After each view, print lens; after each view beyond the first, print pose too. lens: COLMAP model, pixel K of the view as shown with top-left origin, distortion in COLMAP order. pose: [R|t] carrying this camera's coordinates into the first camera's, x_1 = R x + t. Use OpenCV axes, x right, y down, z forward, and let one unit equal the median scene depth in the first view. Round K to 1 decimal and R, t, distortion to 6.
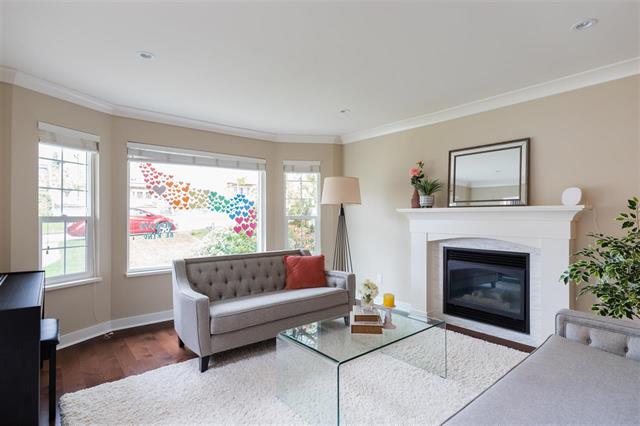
lens RADIAL K [[331.1, 0, 322.7], [0, 331.1, 212.9], [0, 0, 1]] dist [-0.036622, 0.015753]
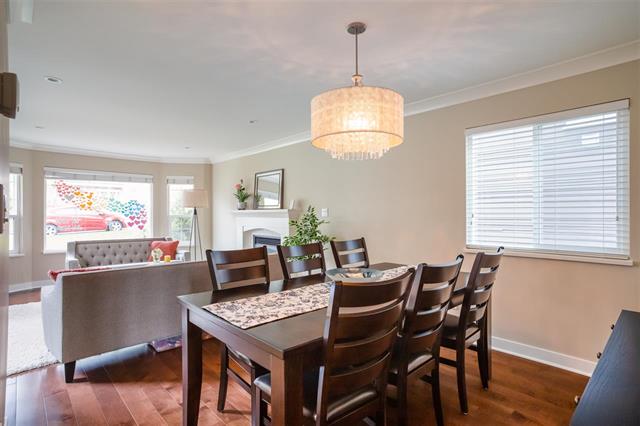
lens RADIAL K [[331.1, 0, 316.6], [0, 331.1, 215.9], [0, 0, 1]] dist [-0.036622, 0.015753]
pose [[0.999059, 0.000628, 0.043364, 0.560212], [-0.001176, 0.999920, 0.012612, -0.006415], [-0.043353, -0.012652, 0.998980, -0.530388]]
